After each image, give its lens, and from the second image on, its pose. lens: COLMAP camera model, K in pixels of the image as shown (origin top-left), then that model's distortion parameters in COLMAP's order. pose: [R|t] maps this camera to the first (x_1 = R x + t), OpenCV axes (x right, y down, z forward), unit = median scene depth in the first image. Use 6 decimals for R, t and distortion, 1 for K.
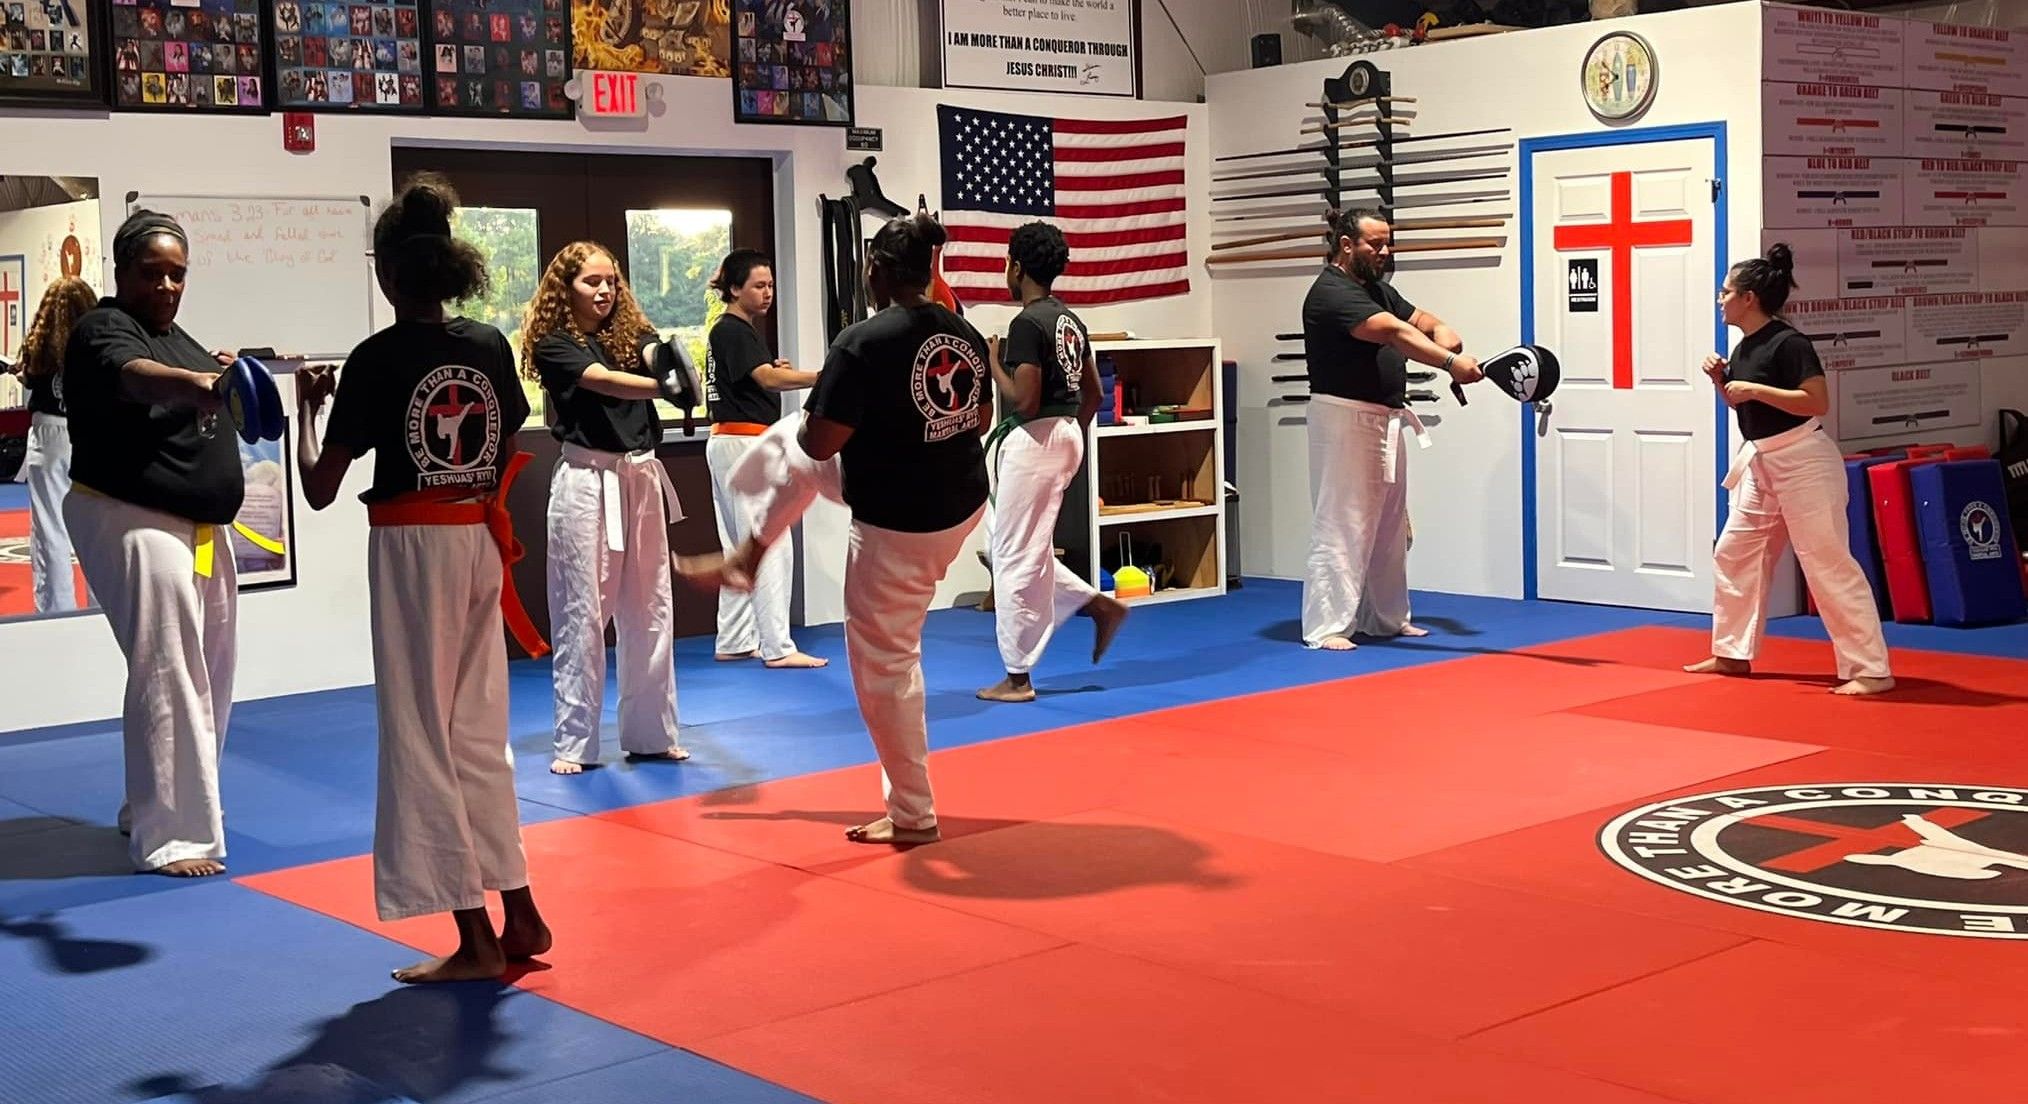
lens RADIAL K [[2405.6, 0, 1002.4], [0, 2405.6, 543.5], [0, 0, 1]] dist [0.011593, 0.000000]
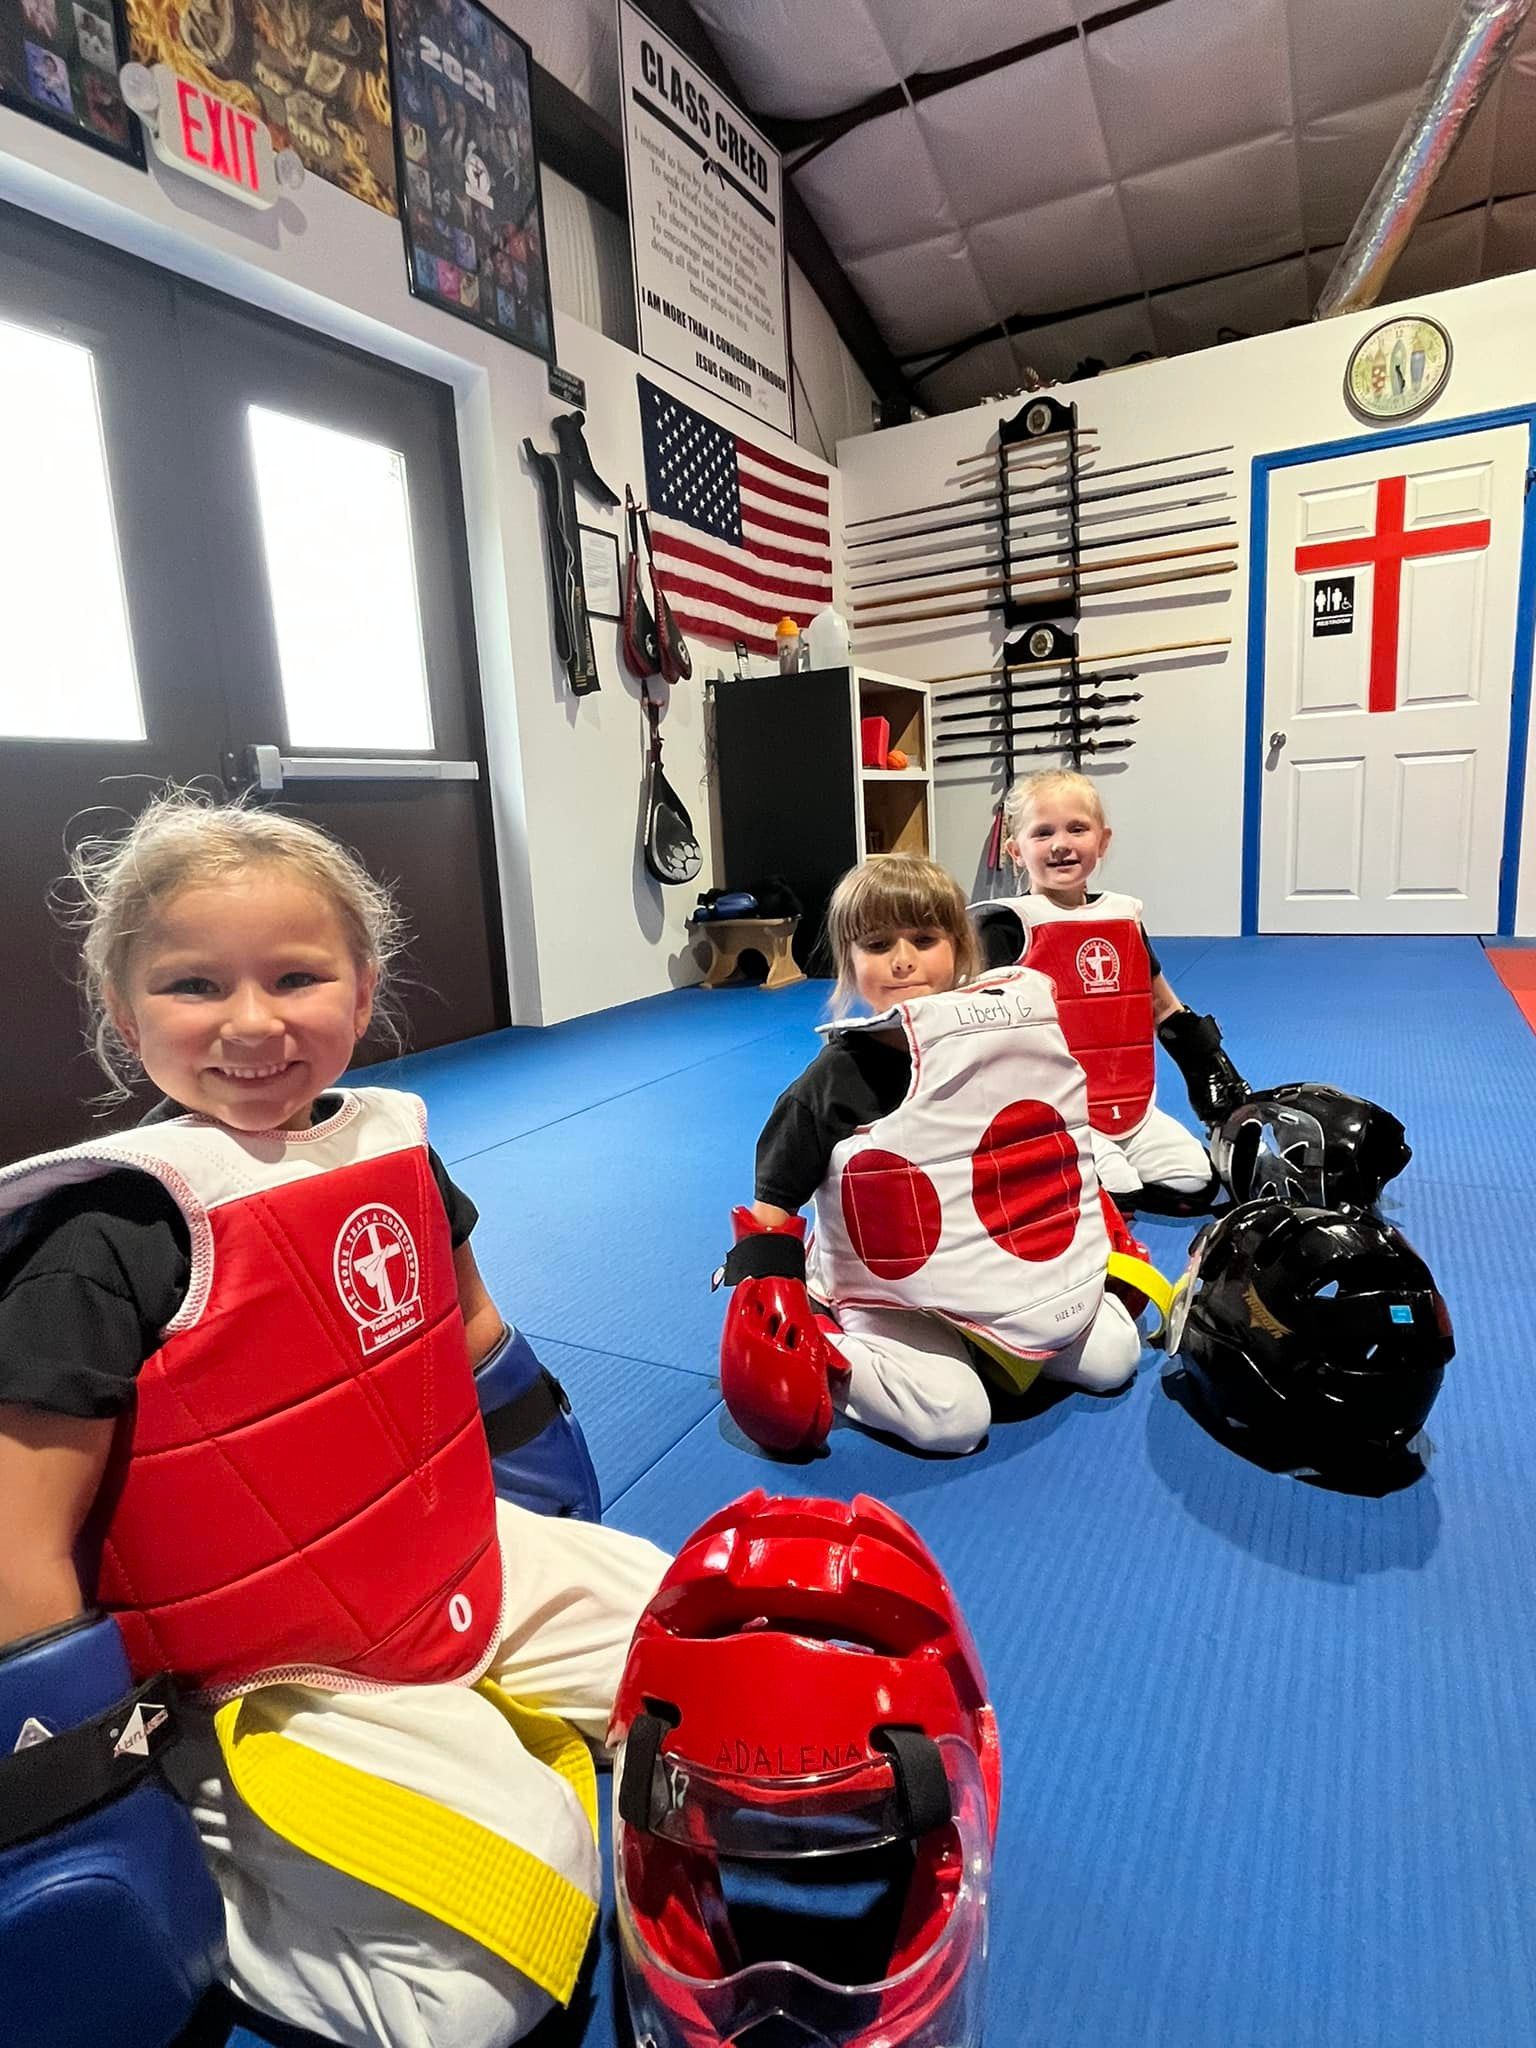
lens RADIAL K [[1105.0, 0, 784.3], [0, 1105.0, 1021.8], [0, 0, 1]] dist [0.000242, -0.003503]
pose [[0.938609, -0.084156, 0.334560, -0.130060], [0.058015, 0.994483, 0.087393, 0.007600], [-0.340069, -0.062618, 0.938313, 0.643776]]
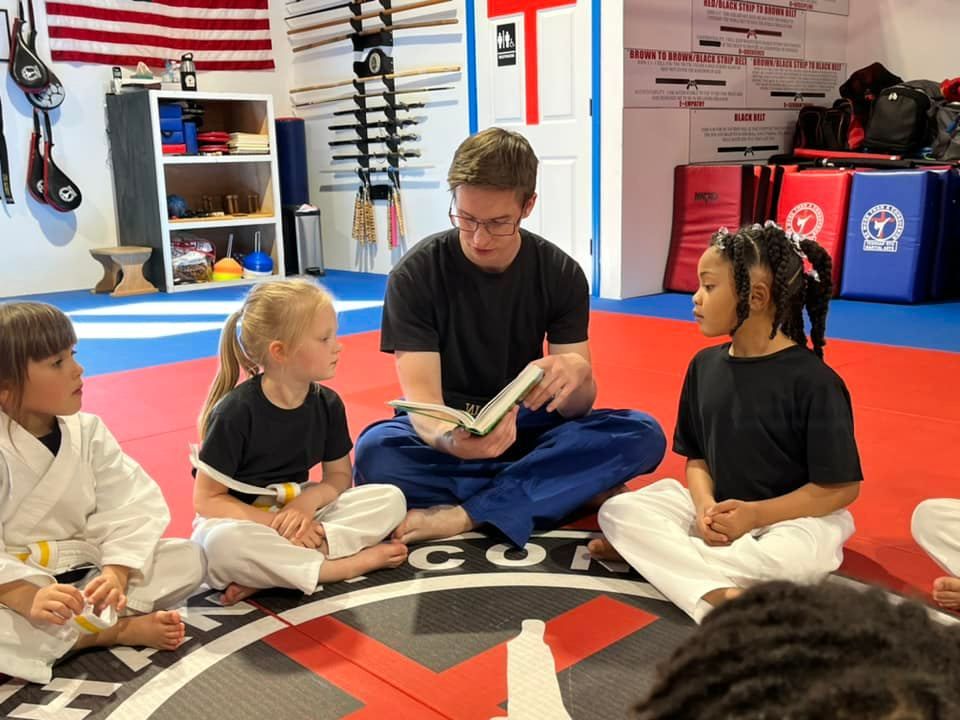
lens RADIAL K [[1005.9, 0, 483.0], [0, 1005.9, 363.7], [0, 0, 1]] dist [-0.006015, 0.000000]
pose [[0.999177, 0.001901, 0.040522, 0.205960], [-0.006245, 0.994202, 0.107347, 0.006673], [-0.040083, -0.107511, 0.993396, 0.435870]]
